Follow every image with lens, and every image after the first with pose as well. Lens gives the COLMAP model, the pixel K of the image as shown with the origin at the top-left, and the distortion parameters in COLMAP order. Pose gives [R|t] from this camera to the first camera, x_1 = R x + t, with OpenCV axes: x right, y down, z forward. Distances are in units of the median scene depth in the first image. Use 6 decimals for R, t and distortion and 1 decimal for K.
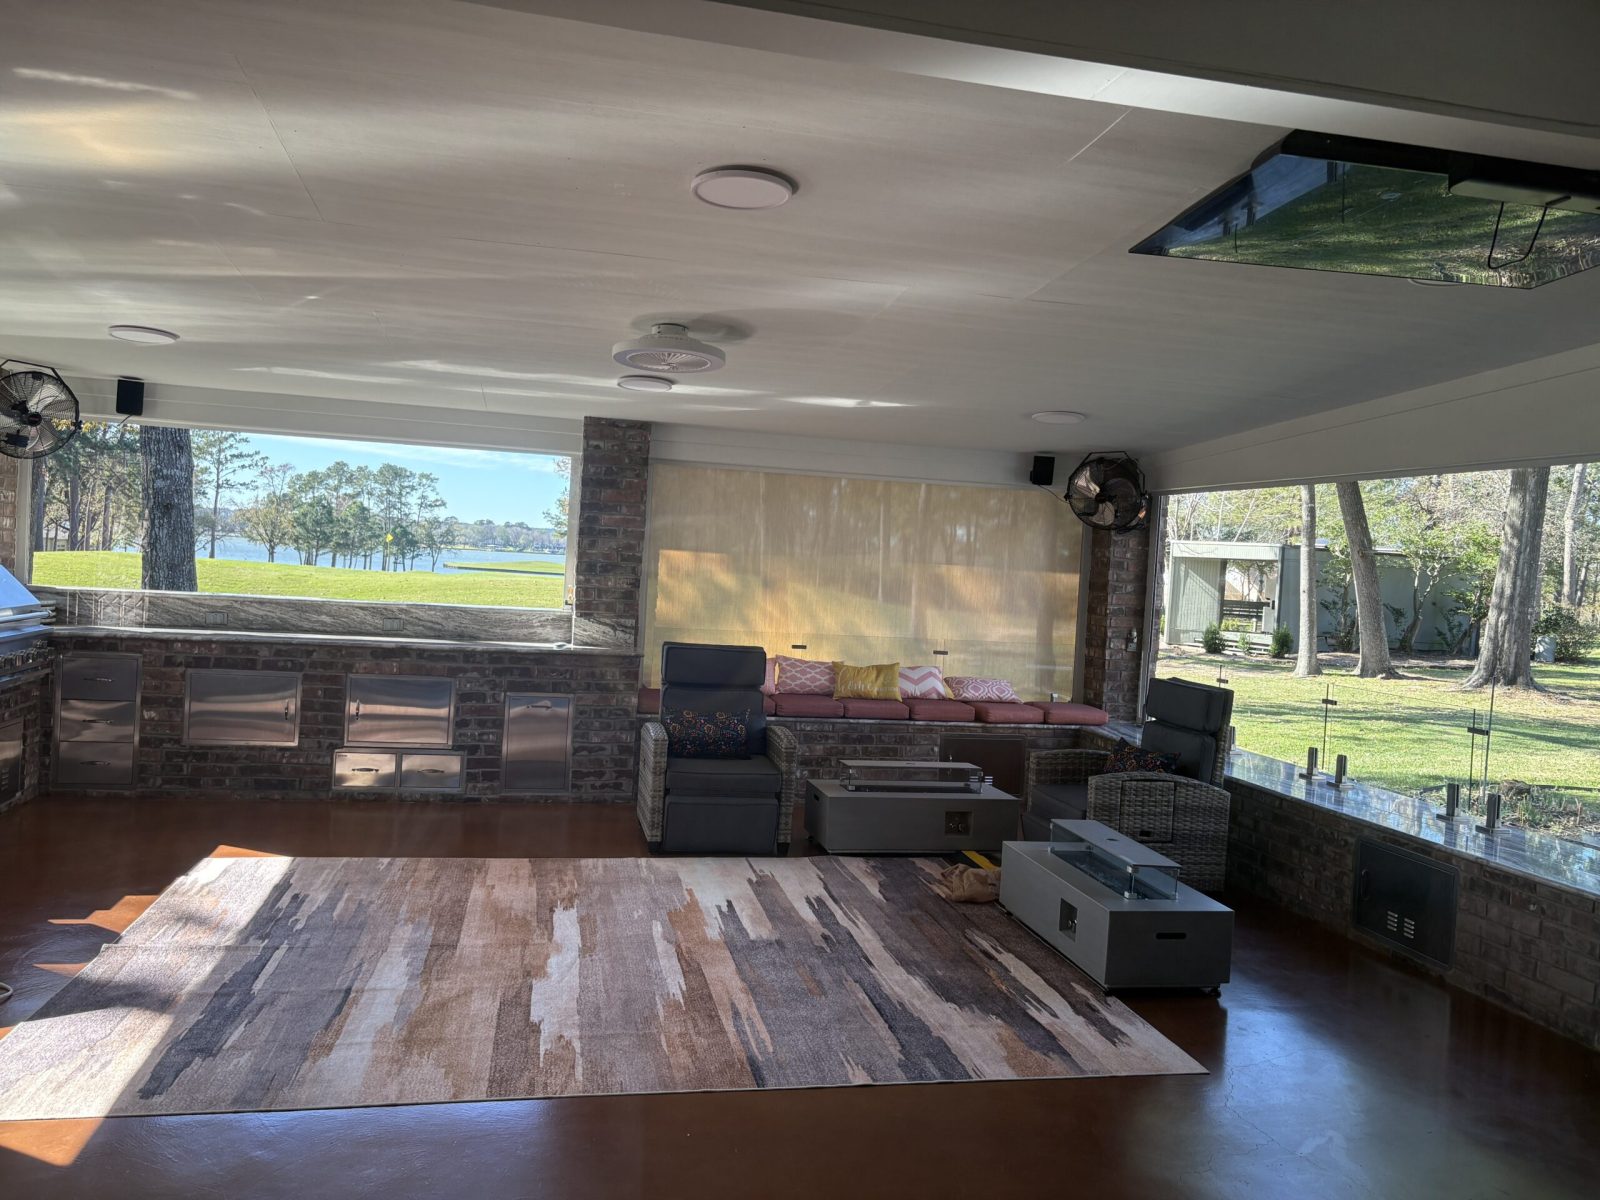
lens RADIAL K [[1207.6, 0, 801.8], [0, 1207.6, 602.9], [0, 0, 1]] dist [0.046181, -0.049568]
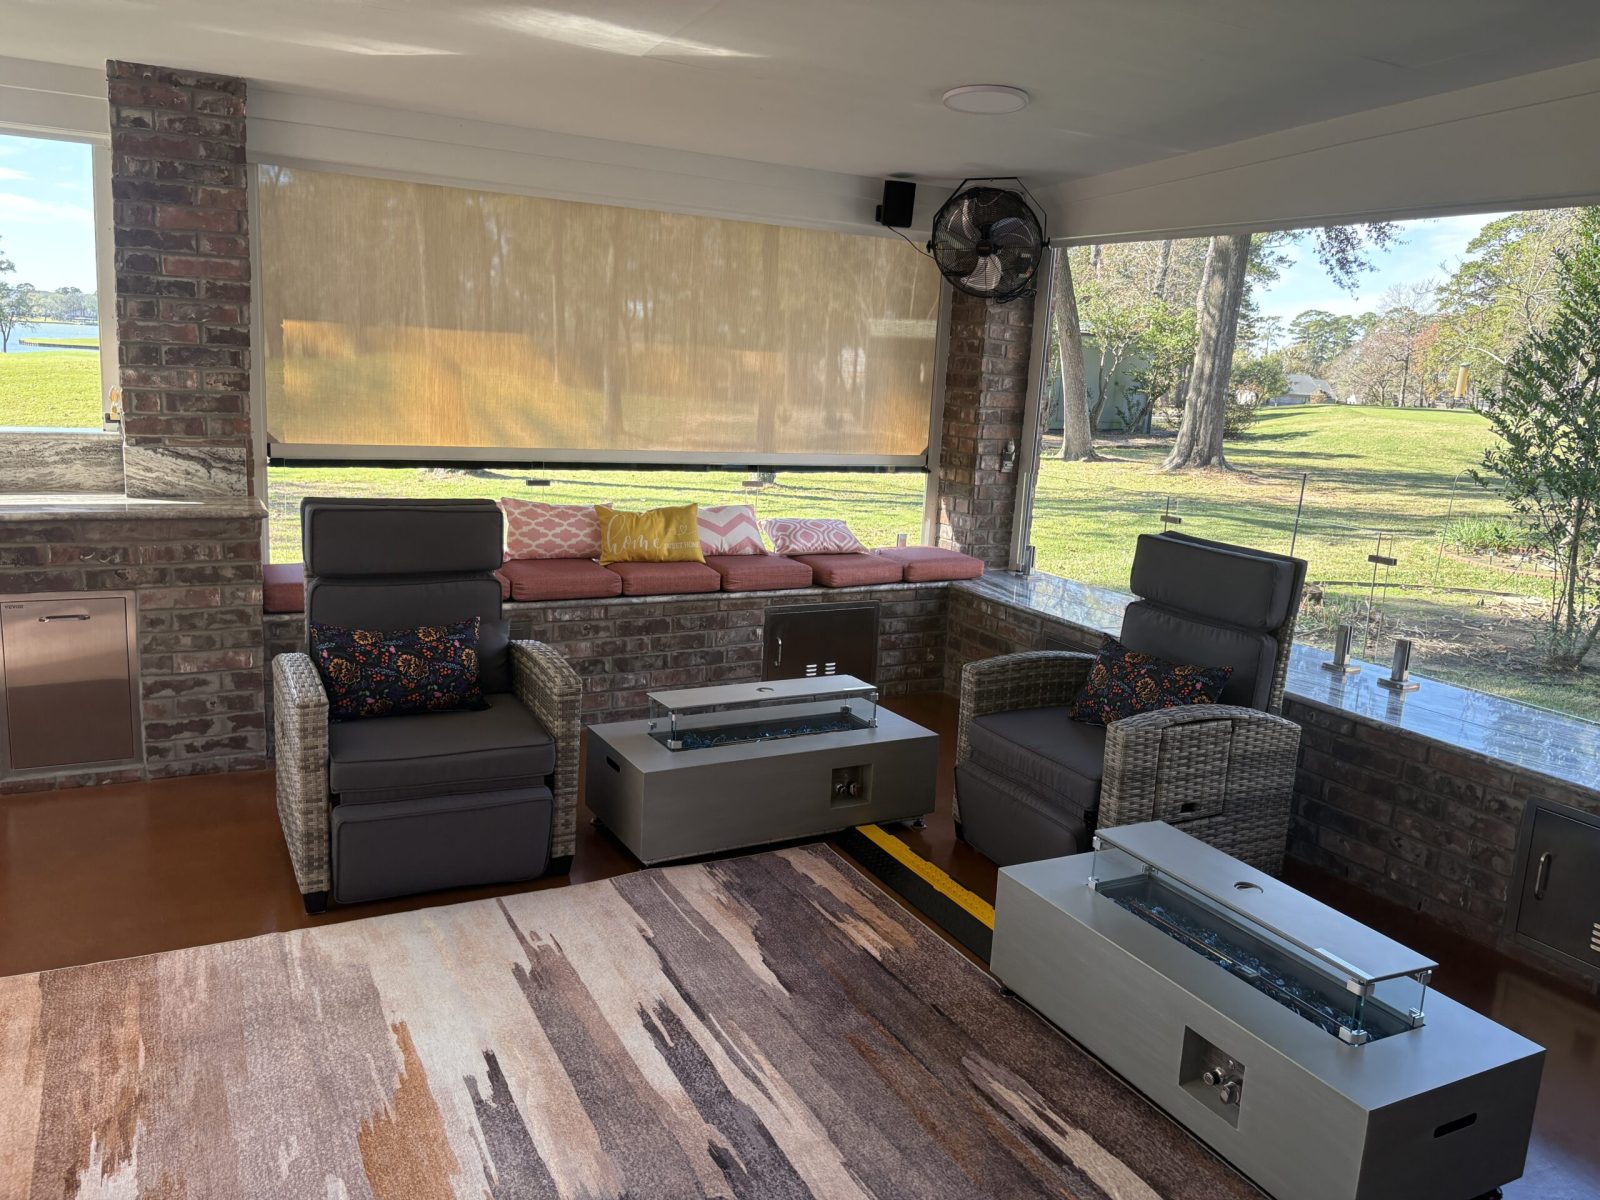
lens RADIAL K [[1207.6, 0, 814.8], [0, 1207.6, 592.3], [0, 0, 1]] dist [0.046181, -0.049568]
pose [[0.961083, -0.054910, 0.270747, -0.044285], [0.007931, 0.985128, 0.171641, -0.016857], [-0.276146, -0.162814, 0.947225, 0.413719]]
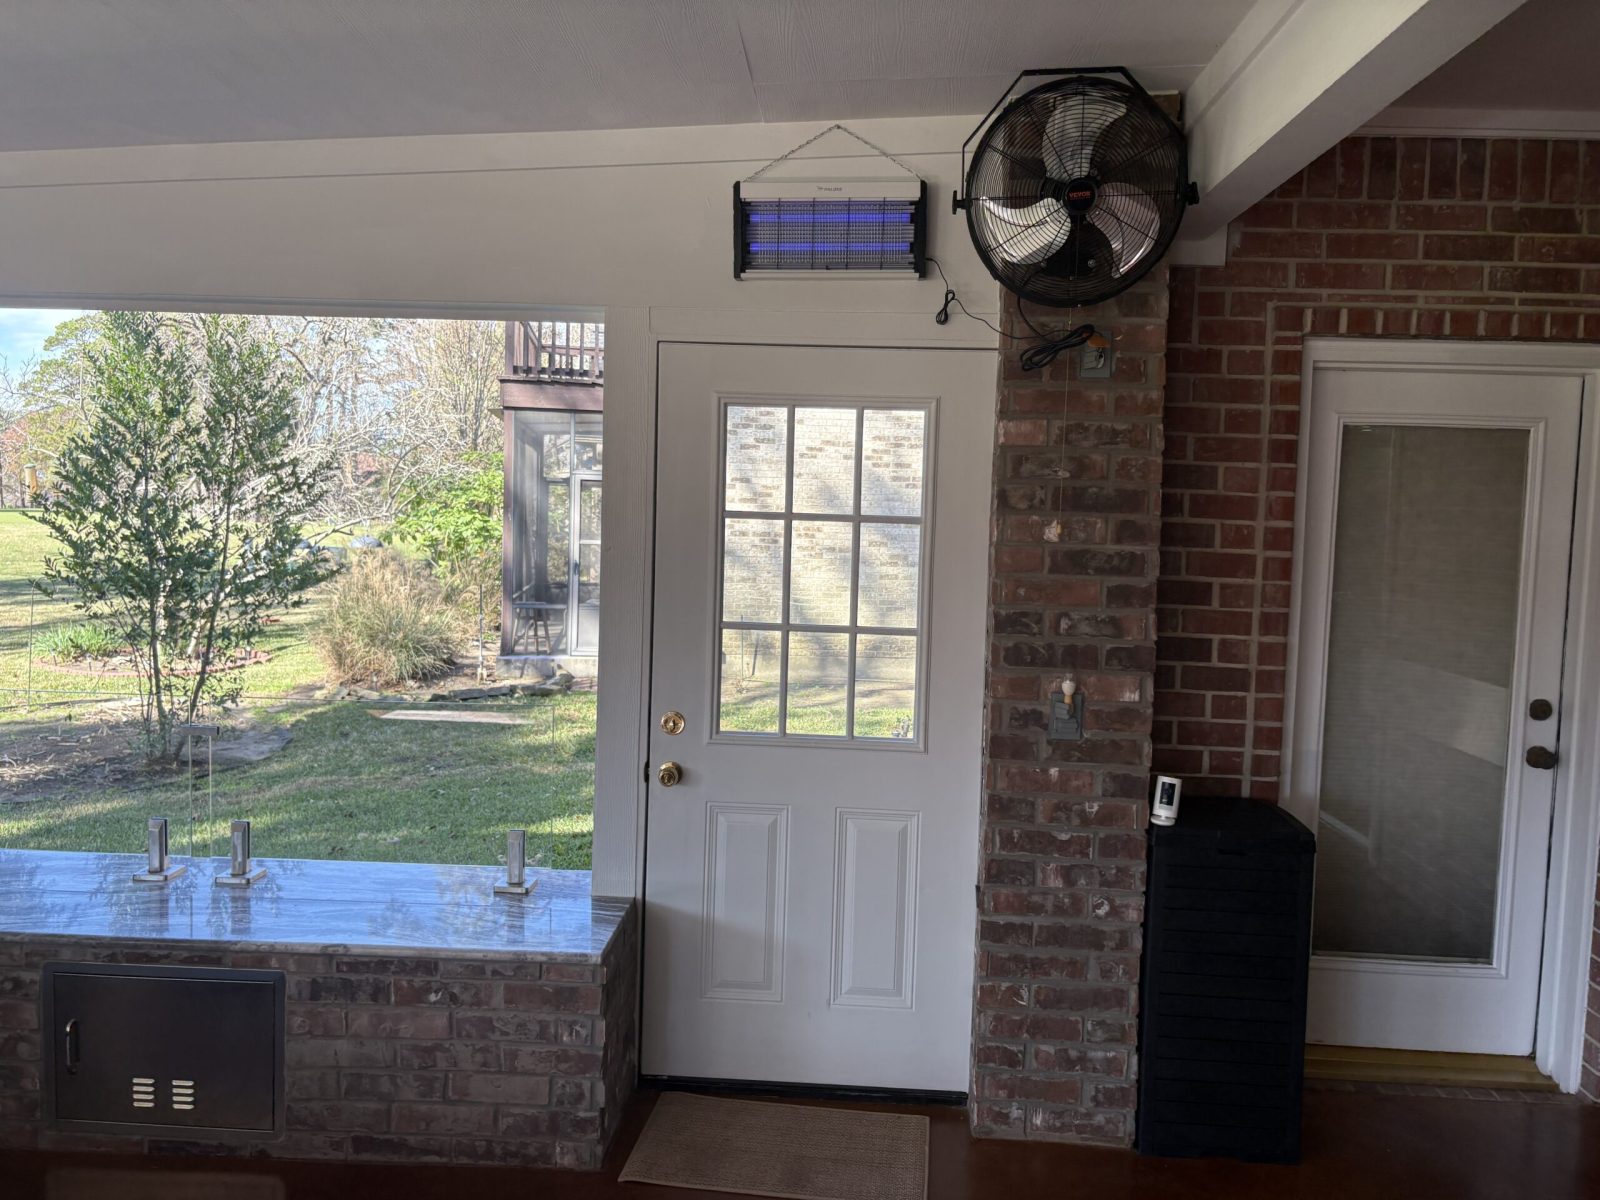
lens RADIAL K [[1207.6, 0, 805.2], [0, 1207.6, 594.5], [0, 0, 1]] dist [0.046181, -0.049568]
pose [[0.262268, -0.110980, 0.958592, 0.031040], [0.018311, 0.993758, 0.110042, -0.022072], [-0.964821, -0.011308, 0.262663, 0.413397]]
